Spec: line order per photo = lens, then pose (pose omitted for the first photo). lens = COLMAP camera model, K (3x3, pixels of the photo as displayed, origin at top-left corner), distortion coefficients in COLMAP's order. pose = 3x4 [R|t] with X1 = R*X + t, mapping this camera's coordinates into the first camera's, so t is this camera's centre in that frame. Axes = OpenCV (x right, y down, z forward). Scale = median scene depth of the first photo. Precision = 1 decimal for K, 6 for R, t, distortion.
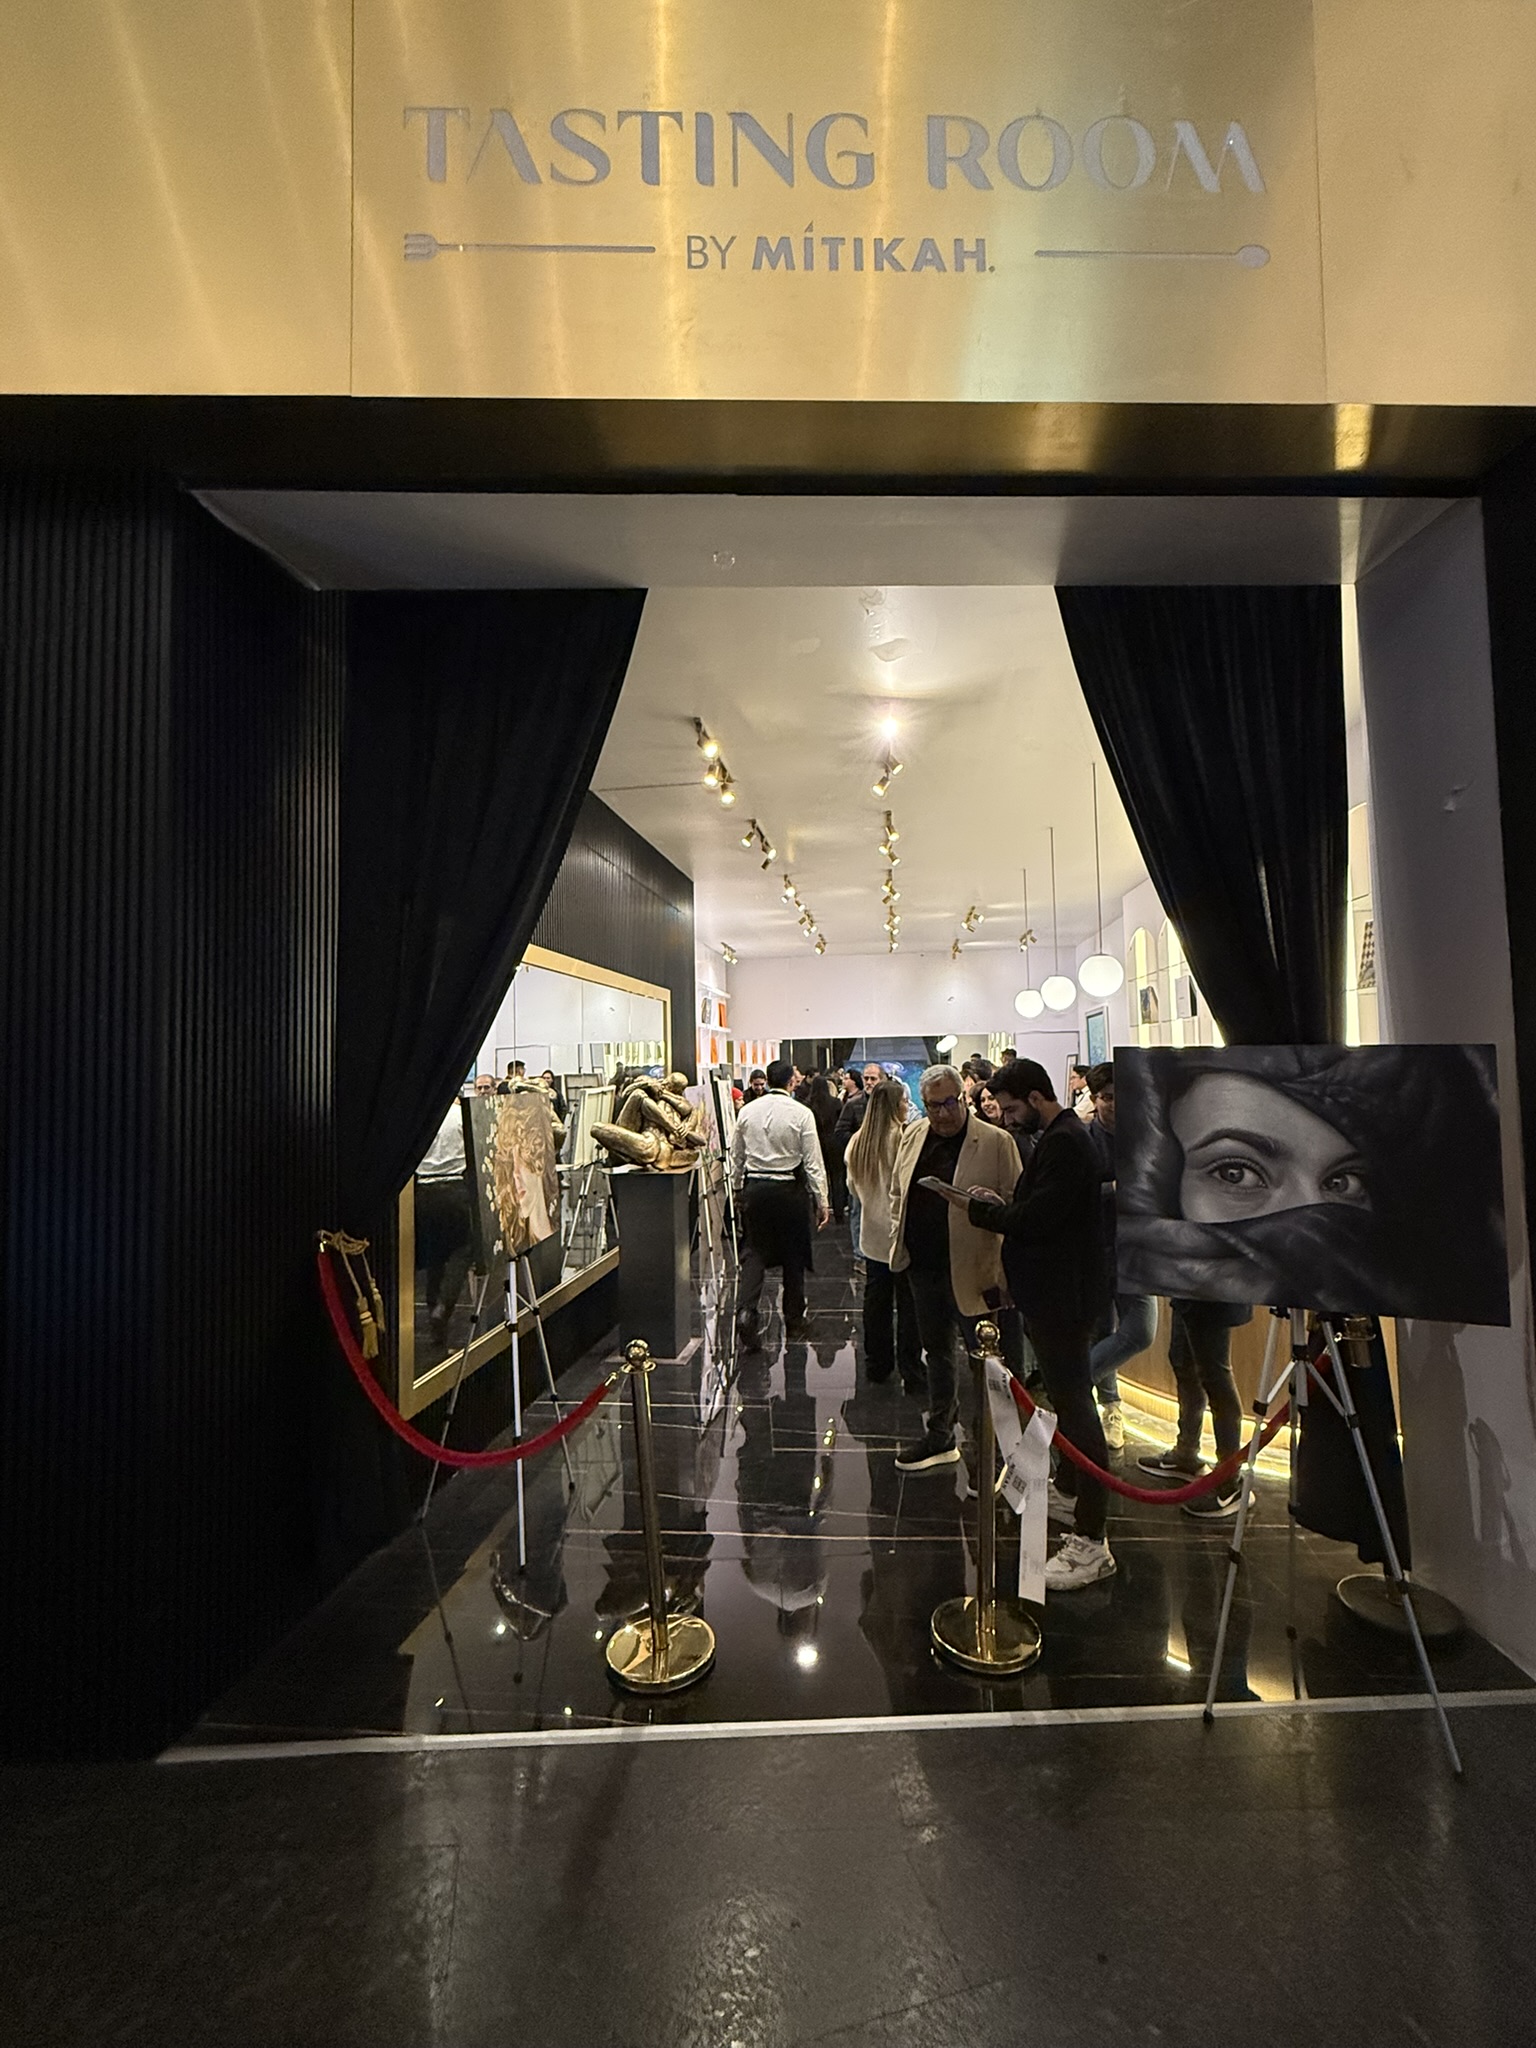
lens RADIAL K [[878.1, 0, 755.8], [0, 878.1, 1022.4], [0, 0, 1]] dist [0.000525, -0.000280]
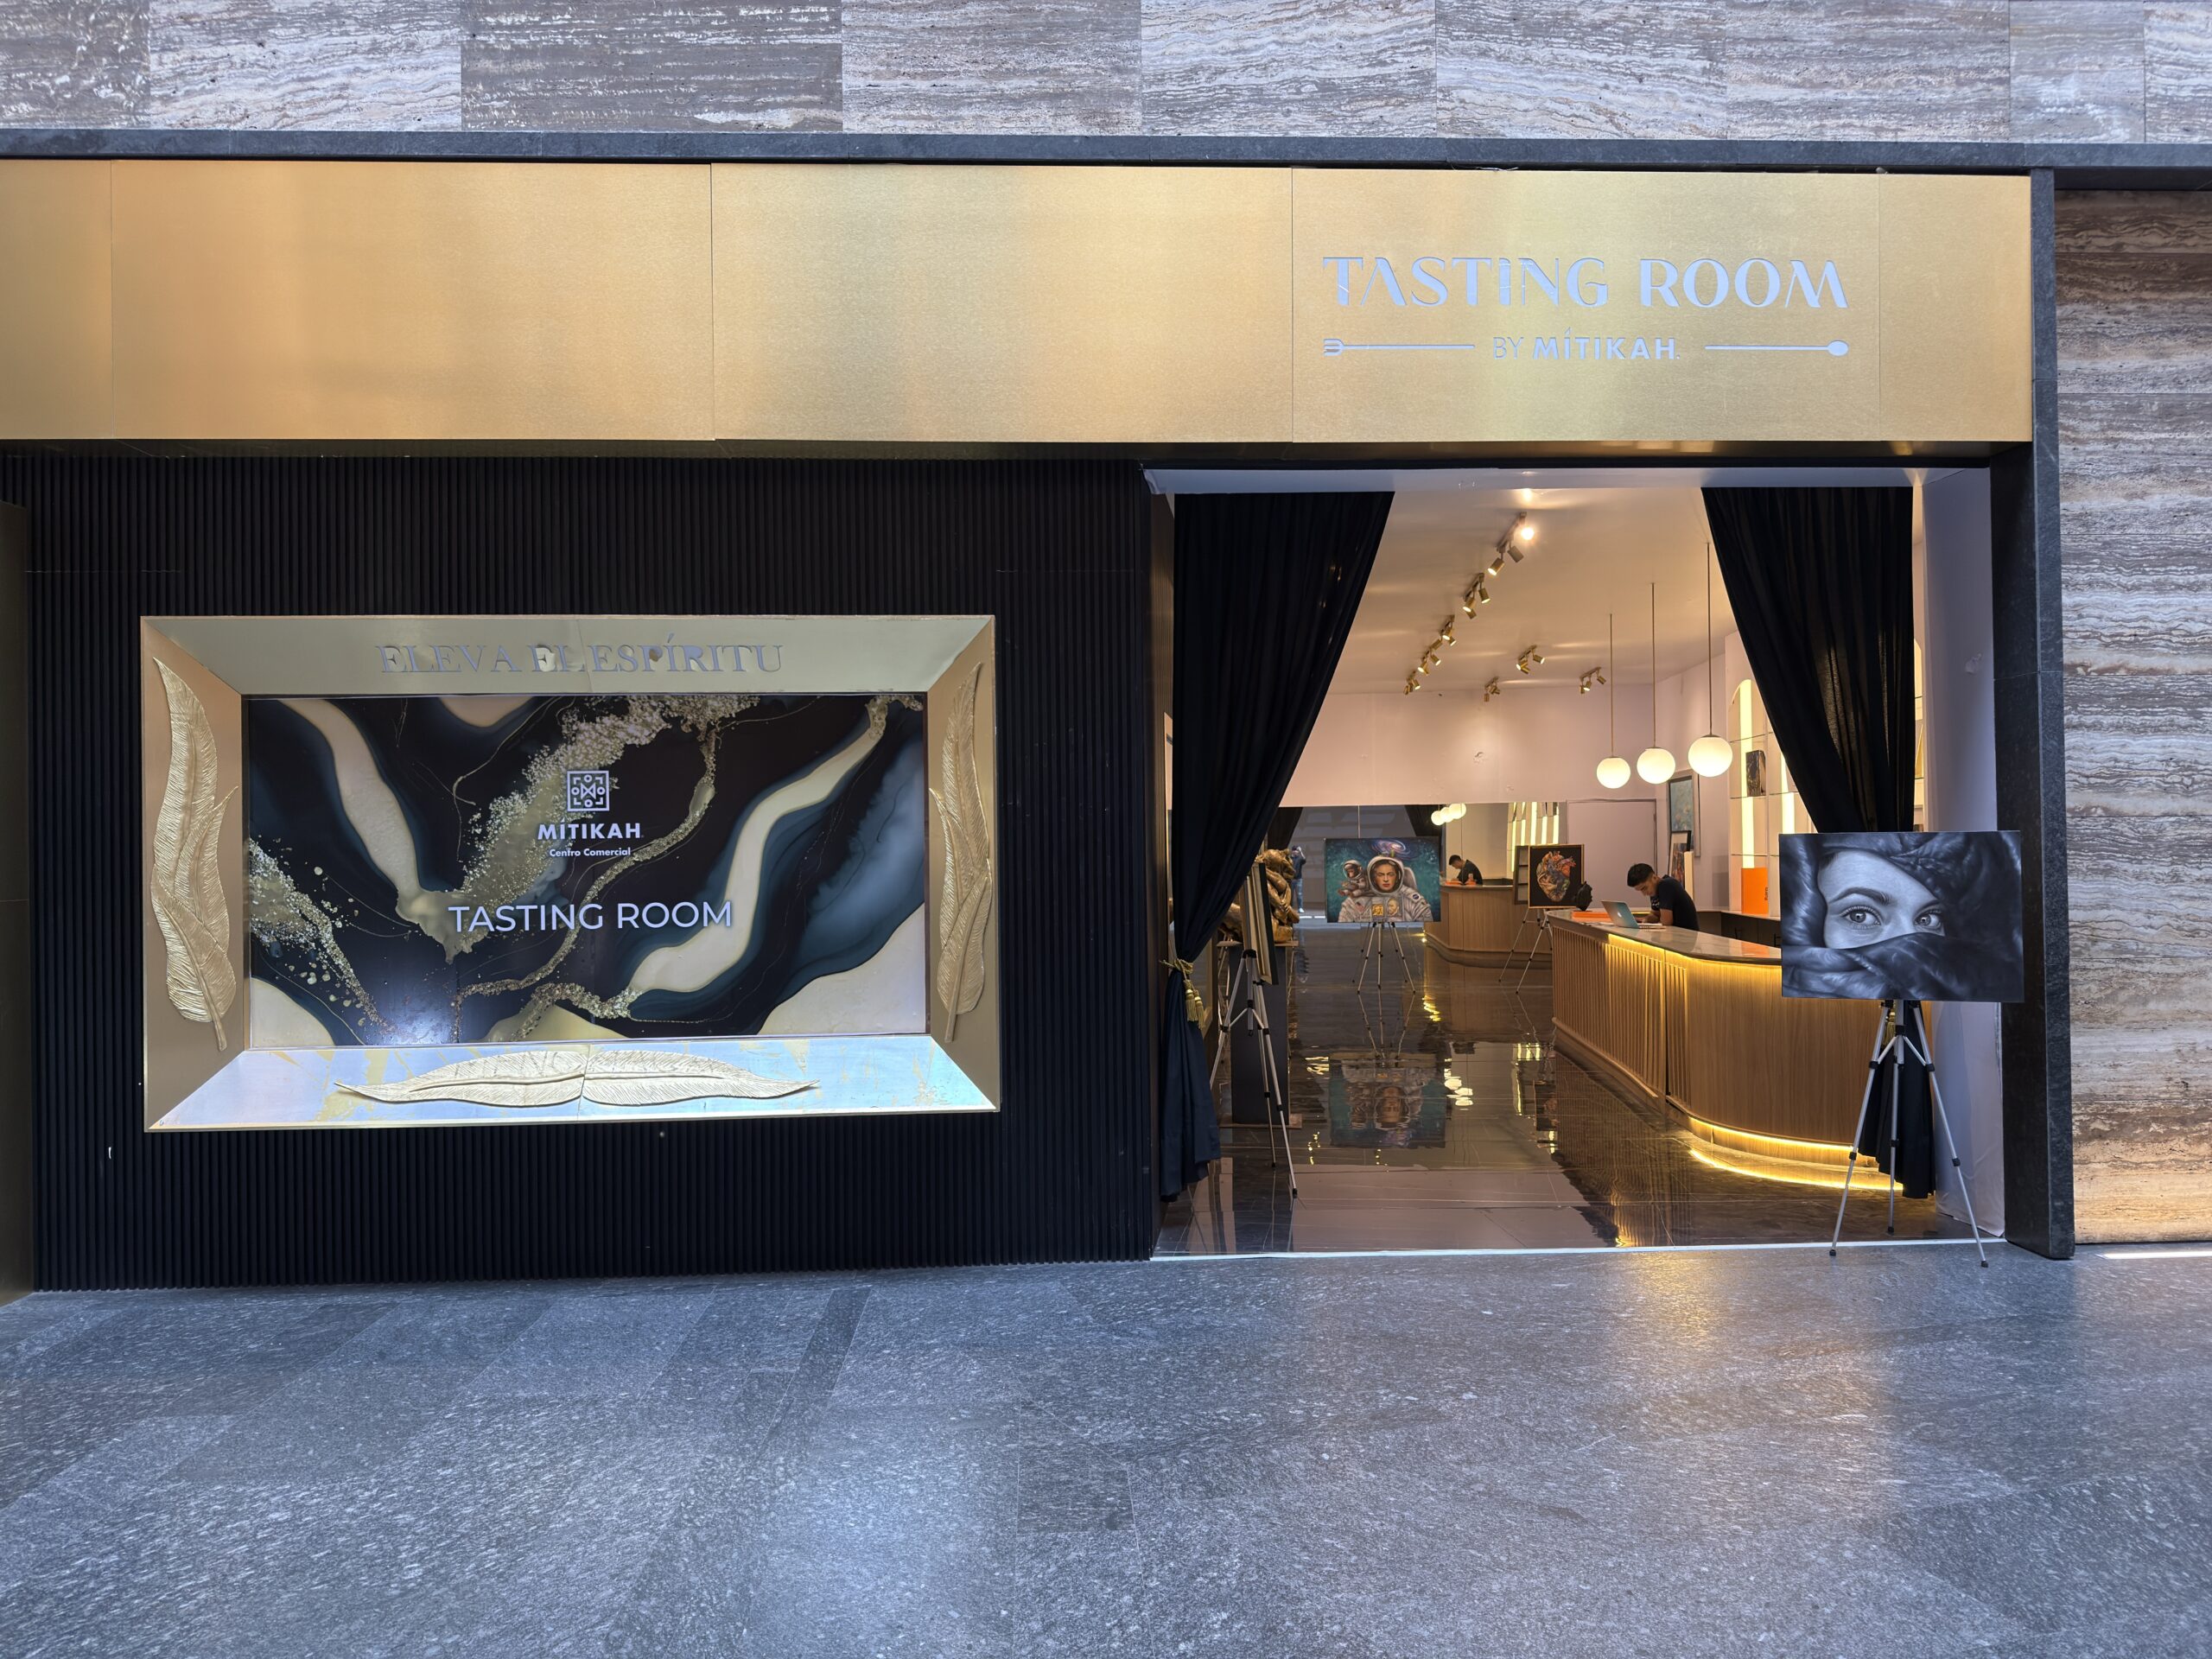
lens RADIAL K [[1553.0, 0, 1110.6], [0, 1553.0, 836.0], [0, 0, 1]] dist [0.041160, -0.050240]
pose [[0.998474, -0.007295, 0.054742, -0.919961], [0.005047, 0.999143, 0.041086, -0.086673], [-0.054994, -0.040747, 0.997655, -1.664657]]
